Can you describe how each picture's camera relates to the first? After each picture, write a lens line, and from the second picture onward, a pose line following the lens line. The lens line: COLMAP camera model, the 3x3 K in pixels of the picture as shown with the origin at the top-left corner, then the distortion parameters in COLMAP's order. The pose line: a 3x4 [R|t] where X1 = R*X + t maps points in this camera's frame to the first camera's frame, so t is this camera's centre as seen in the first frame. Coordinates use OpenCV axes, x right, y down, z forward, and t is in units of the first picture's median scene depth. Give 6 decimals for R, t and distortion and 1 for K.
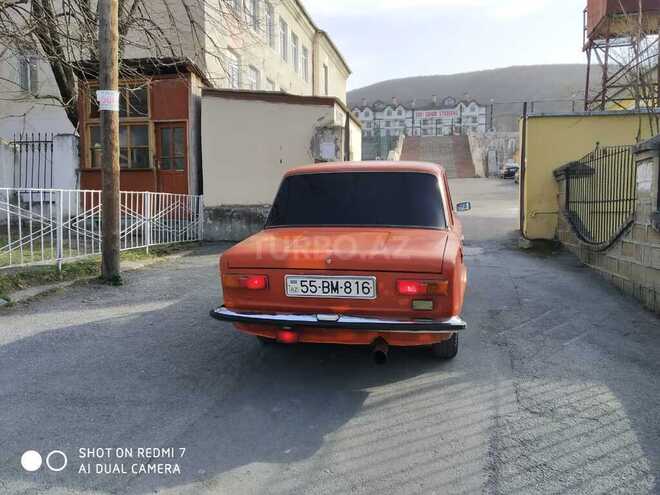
lens RADIAL K [[525.4, 0, 330.0], [0, 525.4, 247.5], [0, 0, 1]] dist [0.044600, -0.095182]
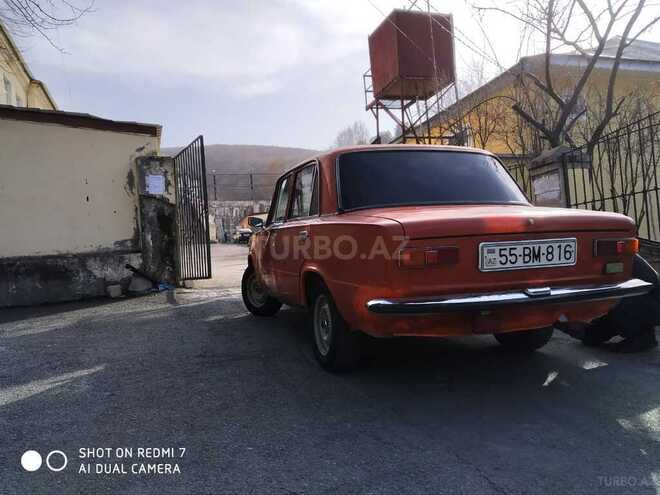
lens RADIAL K [[530.5, 0, 347.0], [0, 530.5, 245.0], [0, 0, 1]] dist [0.102999, -0.250421]
pose [[0.849032, -0.033089, 0.527305, -0.641274], [0.105940, 0.988430, -0.108552, 0.114505], [-0.517612, 0.148027, 0.842713, 0.431618]]
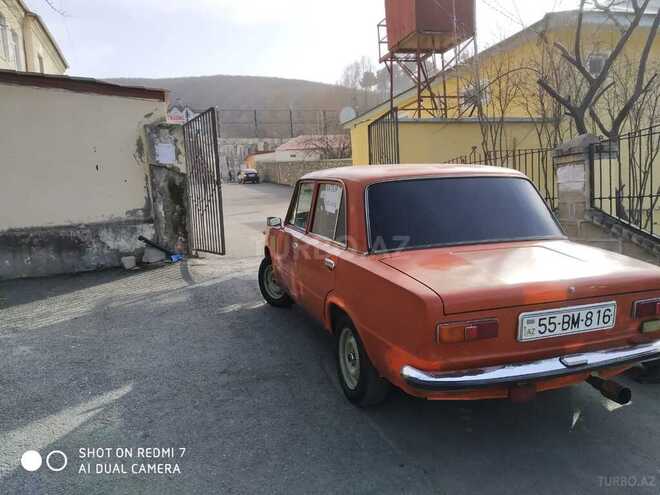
lens RADIAL K [[533.8, 0, 346.6], [0, 533.8, 249.4], [0, 0, 1]] dist [0.046078, -0.110009]
pose [[0.854583, -0.087089, 0.511961, -0.658605], [0.092265, 0.995616, 0.015351, -0.072525], [-0.511054, 0.034117, 0.858871, 0.454070]]
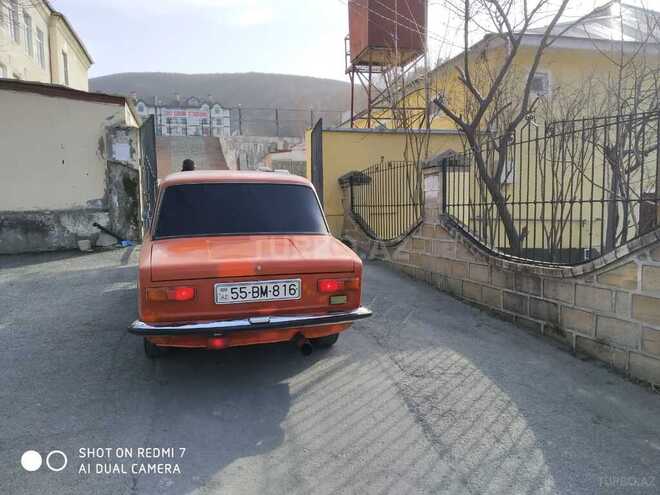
lens RADIAL K [[523.4, 0, 338.2], [0, 523.4, 248.8], [0, 0, 1]] dist [0.035918, -0.063108]
pose [[0.885293, -0.047249, 0.462626, -0.337303], [0.046528, 0.998833, 0.012976, -0.019122], [-0.462699, 0.010038, 0.886458, -0.036930]]
